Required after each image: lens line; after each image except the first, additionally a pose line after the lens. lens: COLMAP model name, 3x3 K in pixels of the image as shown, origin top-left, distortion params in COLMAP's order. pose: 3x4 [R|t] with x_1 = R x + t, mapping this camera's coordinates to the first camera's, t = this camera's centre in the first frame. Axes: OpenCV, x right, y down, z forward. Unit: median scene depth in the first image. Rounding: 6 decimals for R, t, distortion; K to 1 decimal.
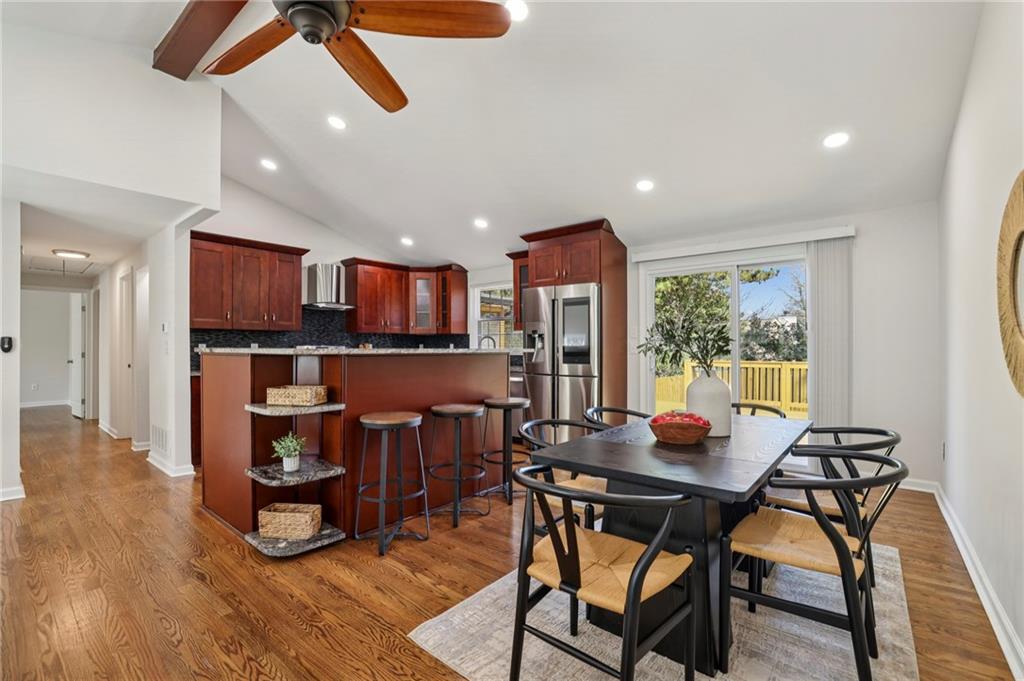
lens RADIAL K [[446.9, 0, 513.2], [0, 446.9, 345.3], [0, 0, 1]] dist [-0.030734, 0.000680]
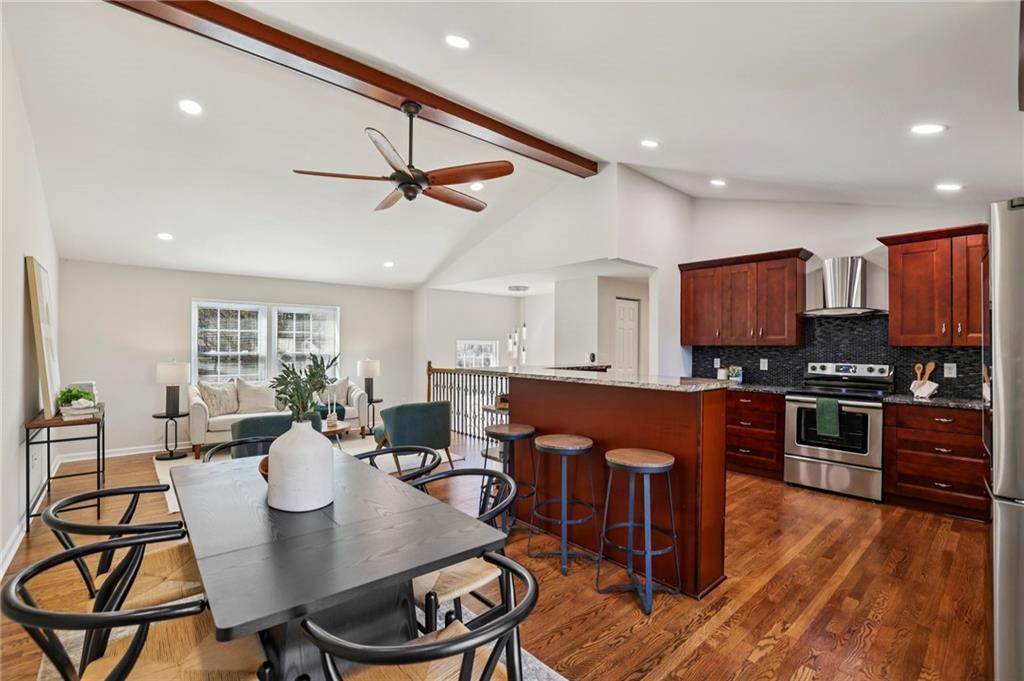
lens RADIAL K [[446.9, 0, 513.2], [0, 446.9, 345.3], [0, 0, 1]] dist [-0.030734, 0.000680]
pose [[-0.153261, -0.002821, -0.988182, 0.408484], [-0.004068, 0.999989, -0.002224, -0.027190], [0.988177, 0.003679, -0.153271, 0.554684]]
